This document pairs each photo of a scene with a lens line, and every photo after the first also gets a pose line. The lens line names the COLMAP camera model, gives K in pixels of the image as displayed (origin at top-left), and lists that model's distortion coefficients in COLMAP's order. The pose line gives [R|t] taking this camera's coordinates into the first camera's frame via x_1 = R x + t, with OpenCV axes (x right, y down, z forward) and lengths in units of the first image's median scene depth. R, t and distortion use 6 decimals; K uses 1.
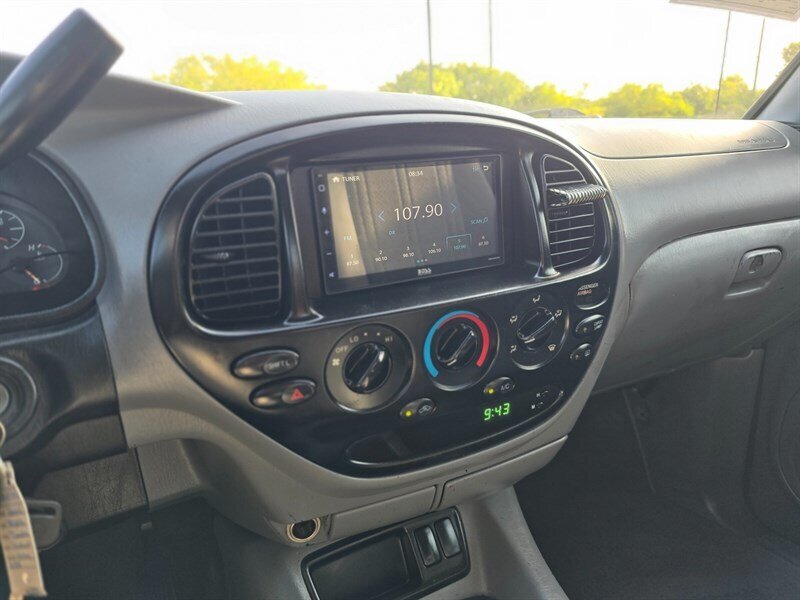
lens RADIAL K [[538.3, 0, 405.7], [0, 538.3, 304.0], [0, 0, 1]] dist [0.049367, -0.045268]
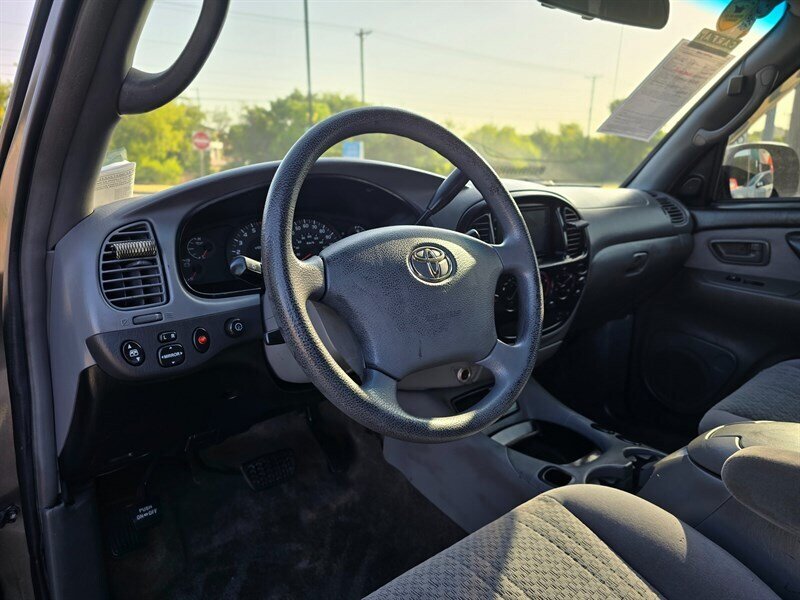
lens RADIAL K [[538.3, 0, 401.1], [0, 538.3, 302.0], [0, 0, 1]] dist [0.049367, -0.045268]
pose [[0.974418, -0.010887, 0.224478, -0.925373], [0.022504, 0.998532, -0.049259, 0.223703], [-0.223612, 0.053050, 0.973233, -1.055264]]
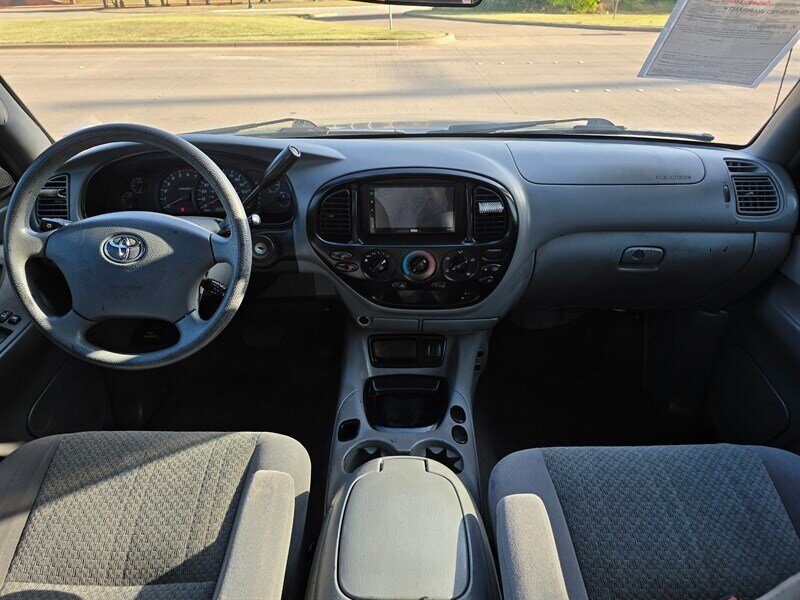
lens RADIAL K [[538.3, 0, 406.3], [0, 538.3, 295.1], [0, 0, 1]] dist [0.049367, -0.045268]
pose [[0.881347, 0.254214, -0.398250, 0.923886], [-0.152865, 0.951002, 0.268752, -0.380703], [0.447057, -0.175986, 0.877023, -1.016696]]
